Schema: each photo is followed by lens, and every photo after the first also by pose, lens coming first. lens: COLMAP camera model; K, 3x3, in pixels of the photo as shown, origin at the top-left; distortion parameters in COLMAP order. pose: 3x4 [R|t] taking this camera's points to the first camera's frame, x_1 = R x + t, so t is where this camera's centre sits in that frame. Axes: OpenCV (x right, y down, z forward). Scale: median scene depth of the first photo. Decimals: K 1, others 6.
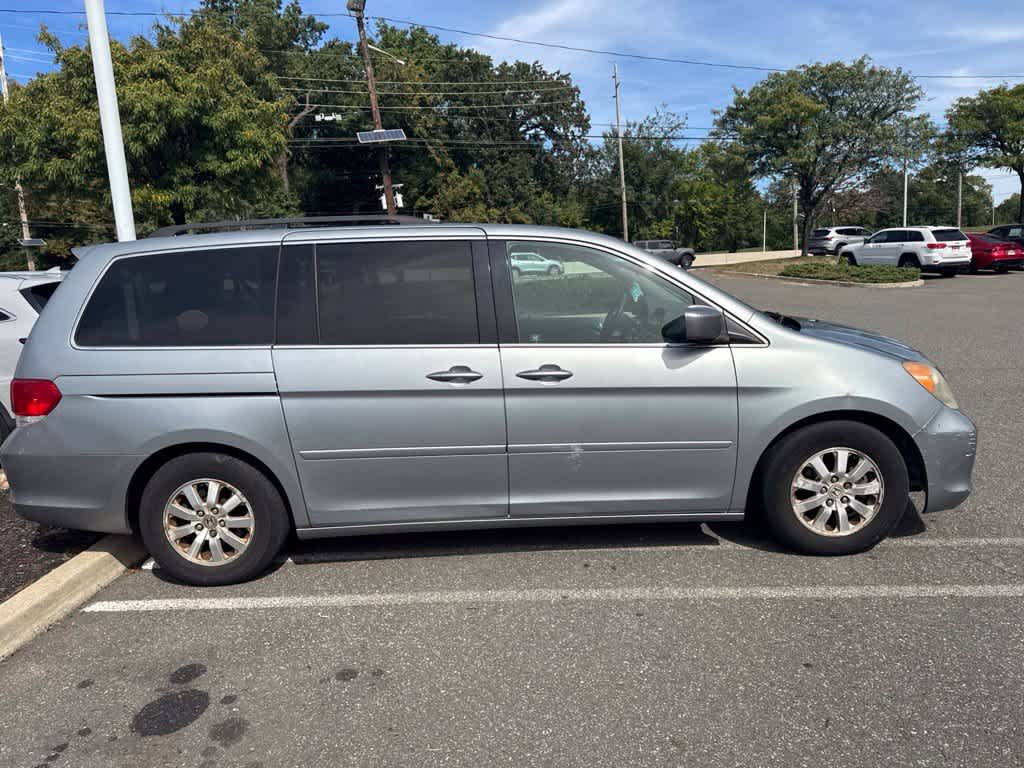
lens RADIAL K [[717.8, 0, 507.7], [0, 717.8, 410.4], [0, 0, 1]] dist [0.021230, -0.022011]
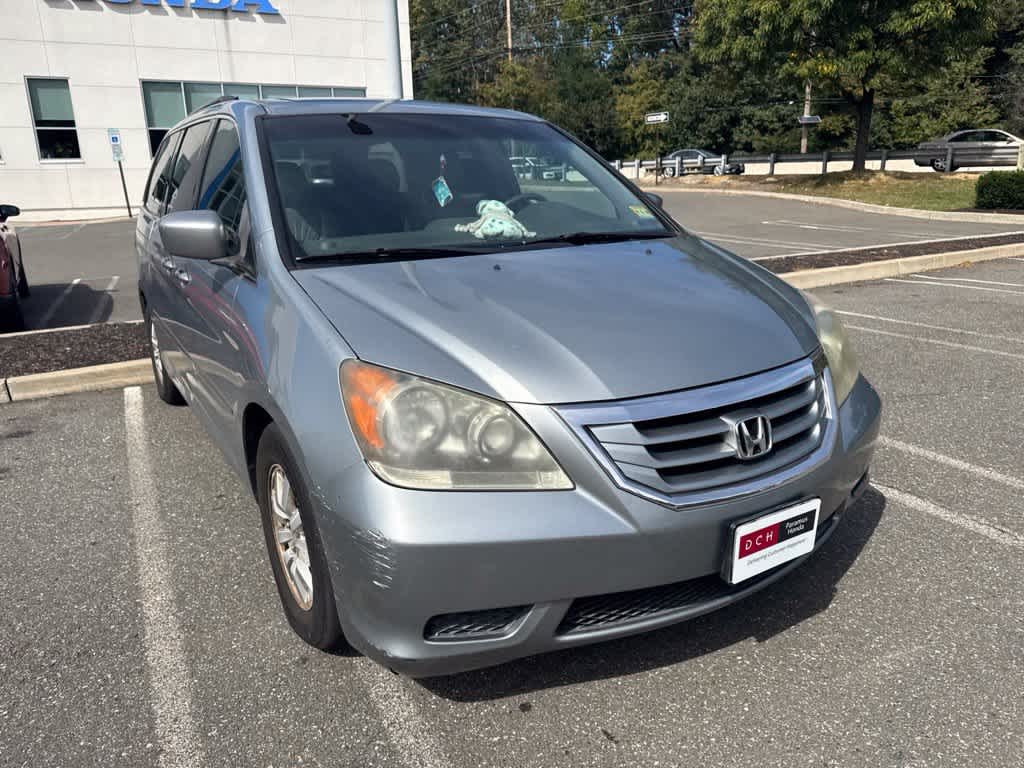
lens RADIAL K [[717.8, 0, 512.8], [0, 717.8, 403.4], [0, 0, 1]] dist [0.021230, -0.022011]
pose [[0.542718, 0.288045, -0.788979, 0.160853], [-0.167270, 0.957606, 0.234547, -0.027513], [0.823090, 0.004680, 0.567891, 0.126326]]
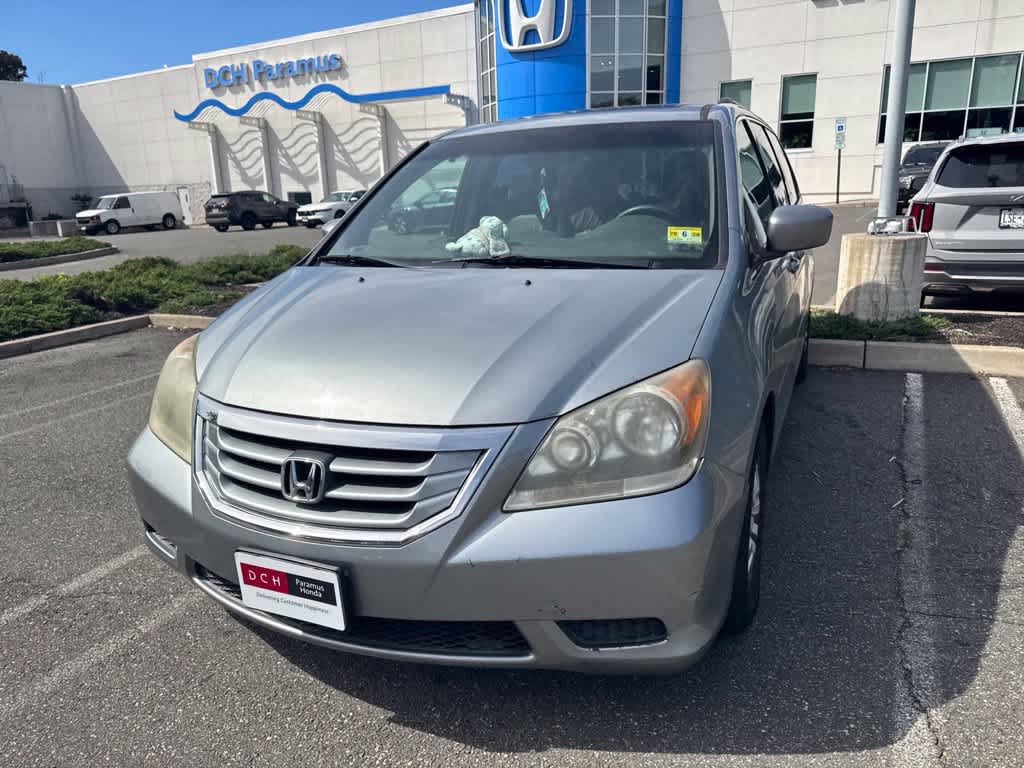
lens RADIAL K [[717.8, 0, 522.4], [0, 717.8, 402.6], [0, 0, 1]] dist [0.021230, -0.022011]
pose [[-0.378594, 0.329228, -0.865029, 0.168527], [-0.122611, 0.908521, 0.399444, -0.051595], [0.917406, 0.257289, -0.303593, 0.239993]]
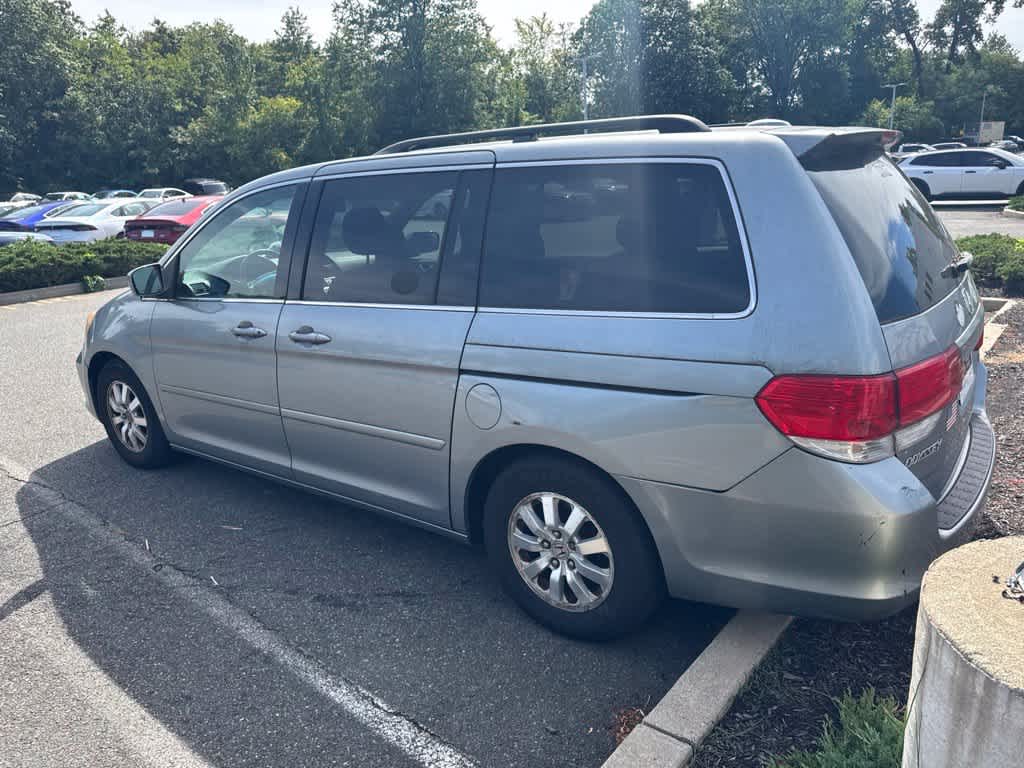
lens RADIAL K [[717.8, 0, 510.1], [0, 717.8, 380.2], [0, 0, 1]] dist [0.021230, -0.022011]
pose [[-0.812695, -0.069510, 0.578528, -0.125374], [0.204580, 0.895614, 0.394996, -0.065062], [-0.545594, 0.439367, -0.713641, 0.322410]]
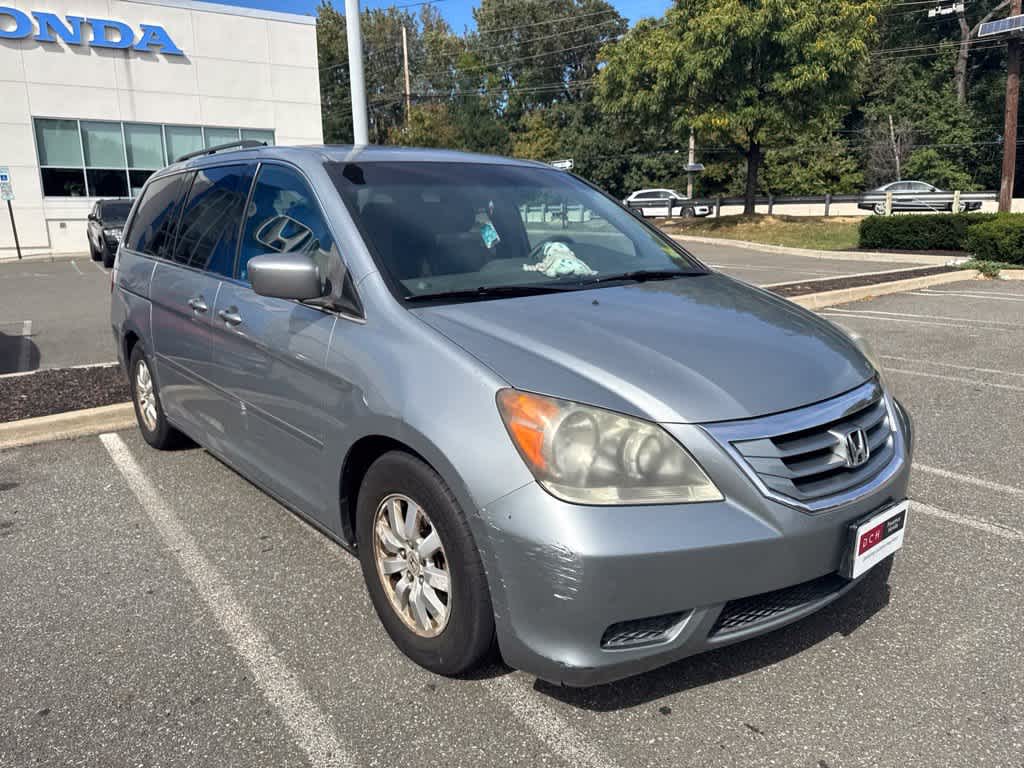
lens RADIAL K [[717.8, 0, 514.0], [0, 717.8, 395.1], [0, 0, 1]] dist [0.021230, -0.022011]
pose [[0.654320, 0.219629, -0.723622, 0.149145], [-0.161289, 0.975409, 0.150207, -0.022664], [0.738817, 0.018429, 0.673654, 0.099869]]
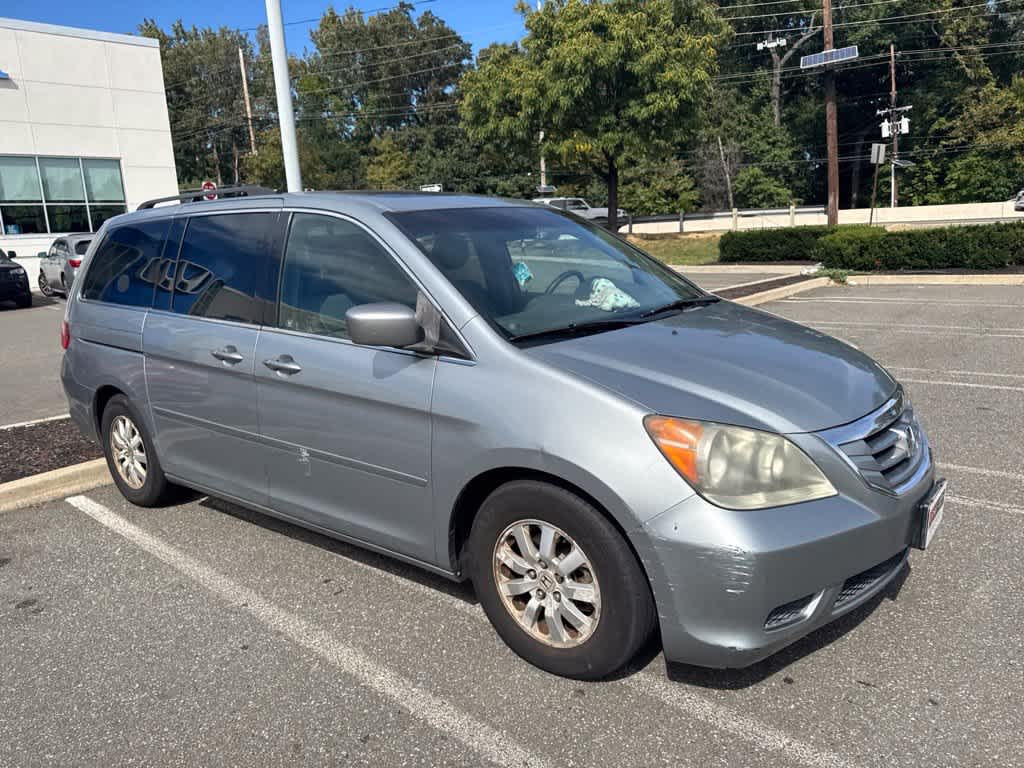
lens RADIAL K [[717.8, 0, 514.1], [0, 717.8, 407.3], [0, 0, 1]] dist [0.021230, -0.022011]
pose [[0.791641, 0.154840, -0.591041, 0.128844], [-0.108616, 0.987611, 0.113253, -0.020449], [0.601255, -0.025459, 0.798652, 0.067946]]
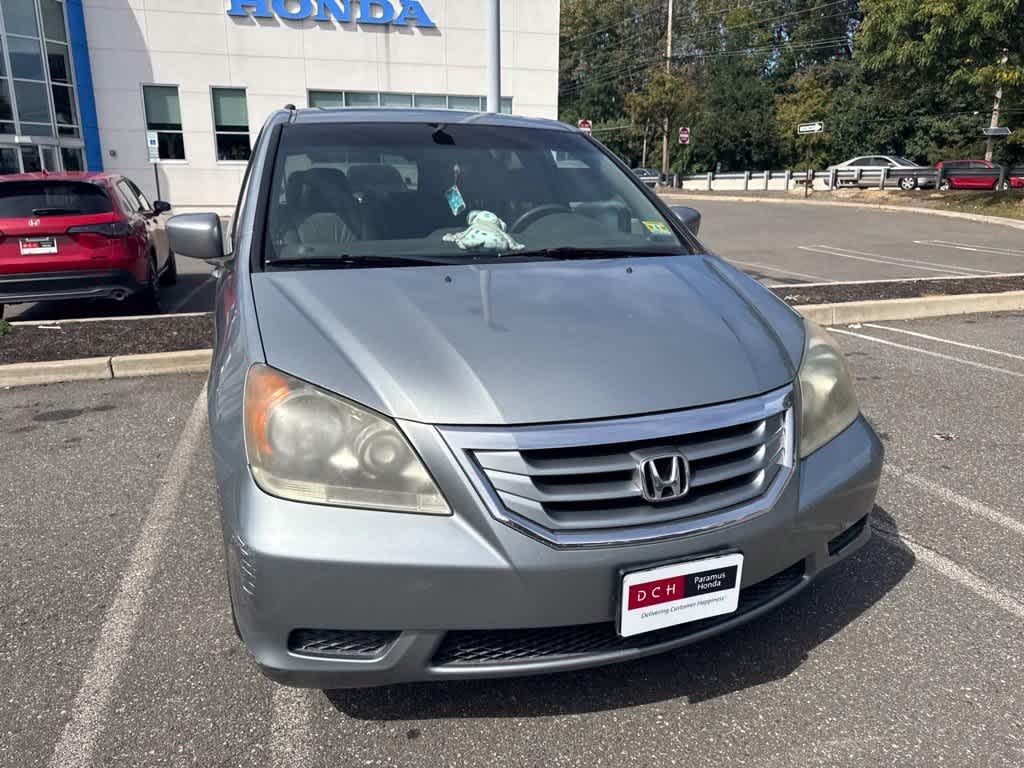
lens RADIAL K [[717.8, 0, 514.5], [0, 717.8, 396.2], [0, 0, 1]] dist [0.021230, -0.022011]
pose [[0.364550, 0.308443, -0.878616, 0.169499], [-0.198107, 0.947637, 0.250476, -0.032891], [0.909866, 0.082748, 0.406566, 0.150217]]
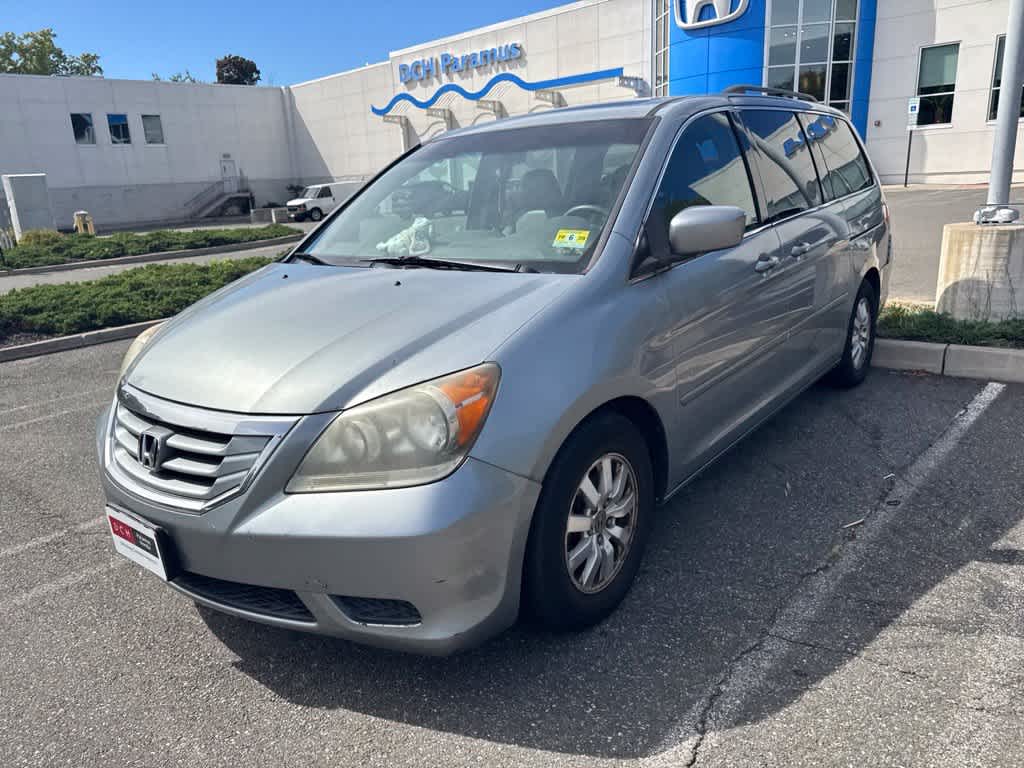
lens RADIAL K [[717.8, 0, 523.7], [0, 717.8, 401.4], [0, 0, 1]] dist [0.021230, -0.022011]
pose [[-0.593929, 0.319464, -0.738371, 0.150406], [-0.067394, 0.894799, 0.441354, -0.059820], [0.801690, 0.311895, -0.509917, 0.280916]]
